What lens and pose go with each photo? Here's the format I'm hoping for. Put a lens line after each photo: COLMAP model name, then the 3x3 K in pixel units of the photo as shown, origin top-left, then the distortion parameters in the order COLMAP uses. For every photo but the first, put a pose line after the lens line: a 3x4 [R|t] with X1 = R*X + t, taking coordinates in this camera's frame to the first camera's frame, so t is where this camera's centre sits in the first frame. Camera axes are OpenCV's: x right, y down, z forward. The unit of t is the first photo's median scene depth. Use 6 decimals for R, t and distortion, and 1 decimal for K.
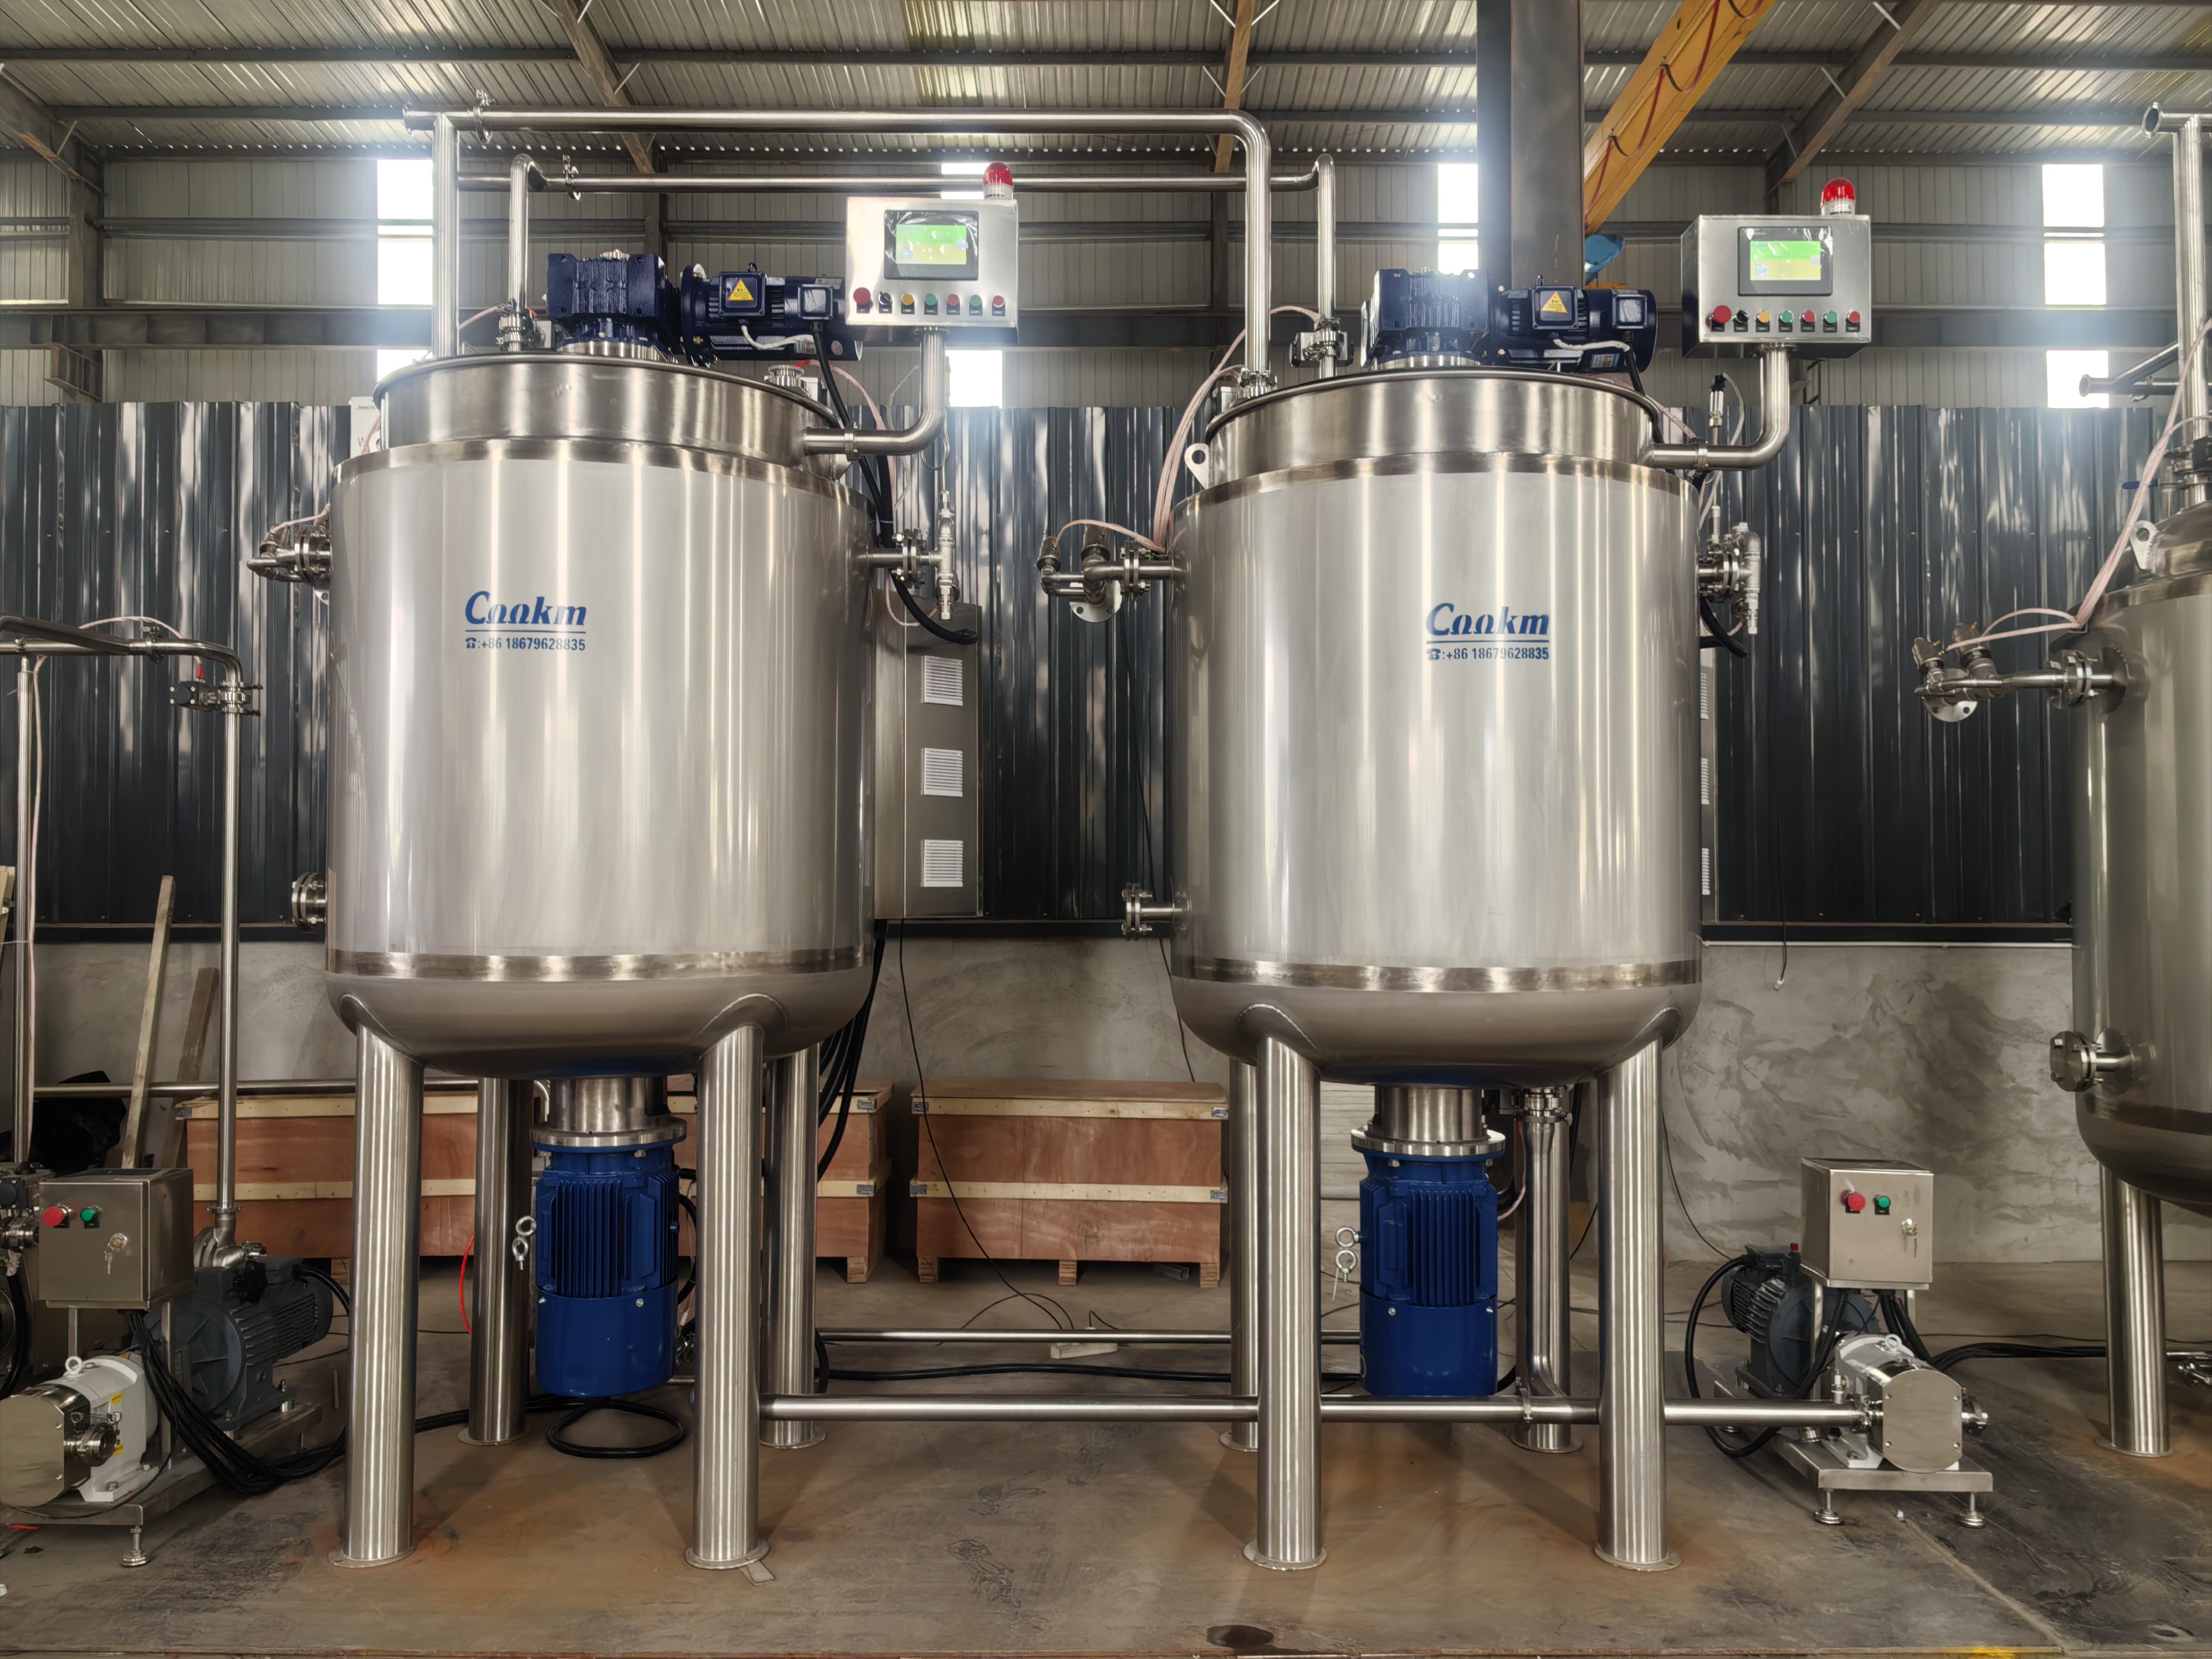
lens RADIAL K [[1794.3, 0, 1115.7], [0, 1794.3, 821.8], [0, 0, 1]] dist [0.024429, -0.027861]
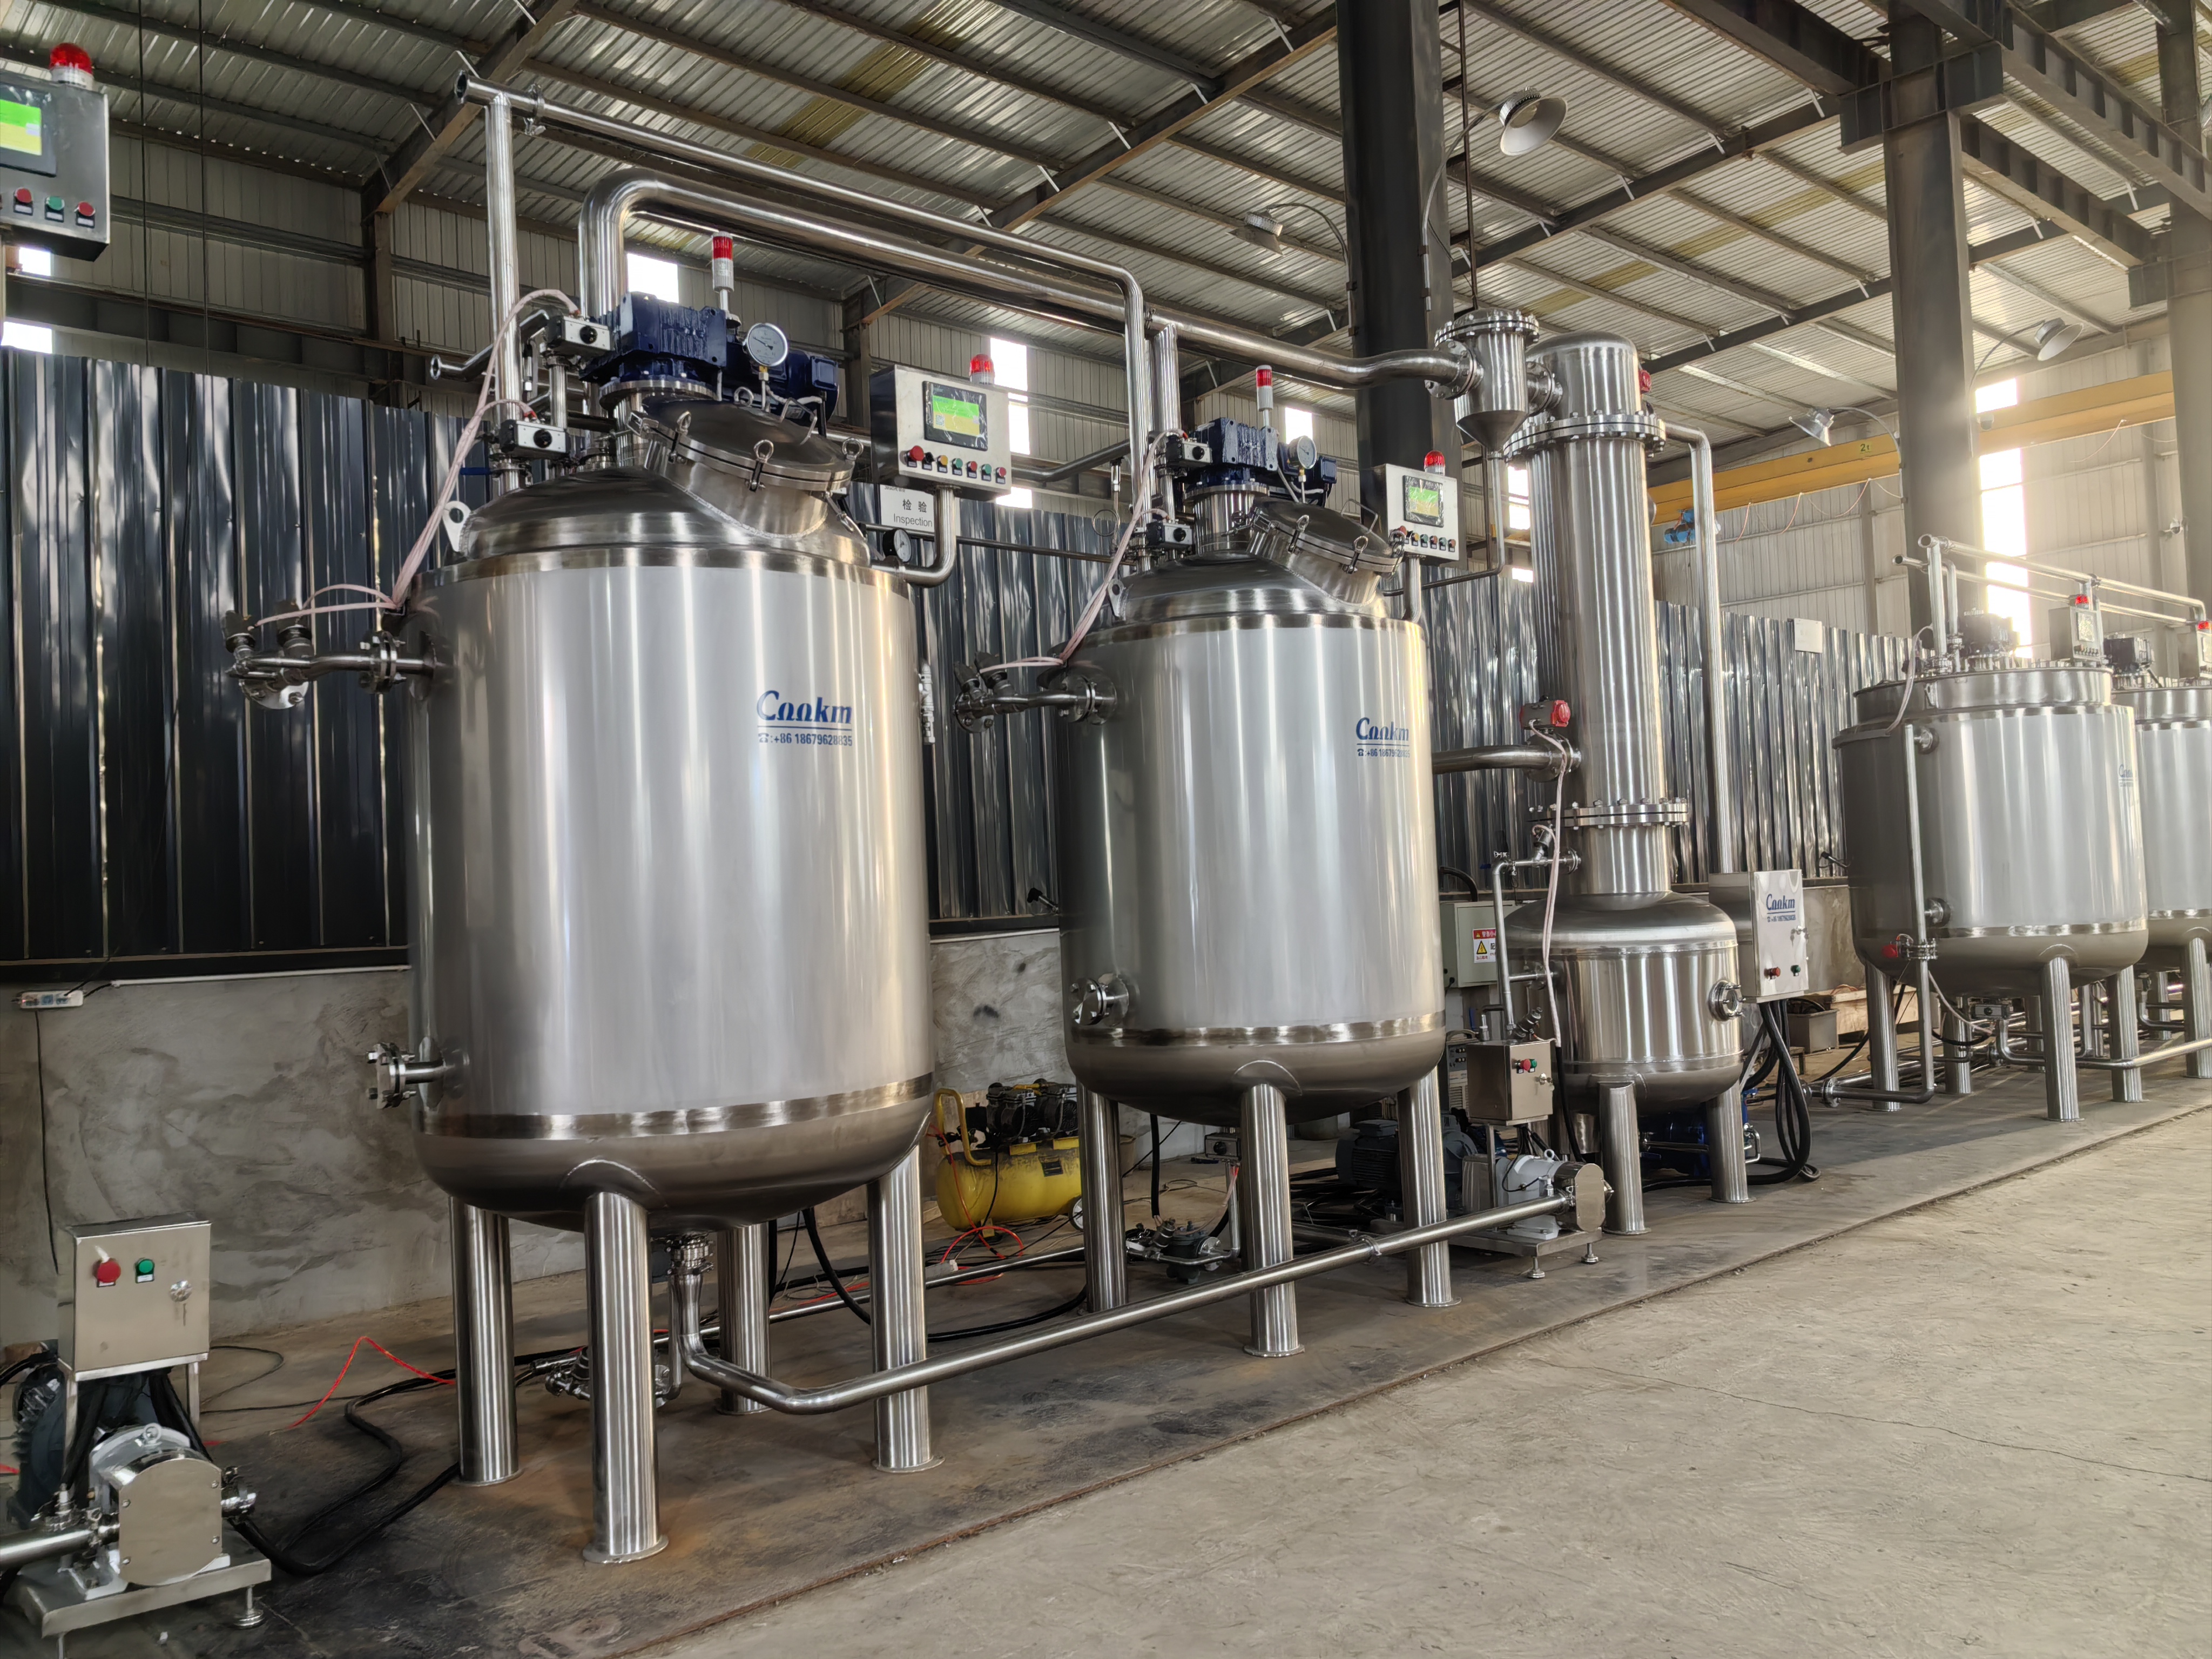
lens RADIAL K [[1794.3, 0, 1145.8], [0, 1794.3, 813.6], [0, 0, 1]] dist [0.024429, -0.027861]
pose [[0.734718, 0.002211, 0.678369, 0.104544], [0.017102, 0.999617, -0.021780, 0.013760], [-0.678157, 0.027604, 0.734398, 0.031301]]
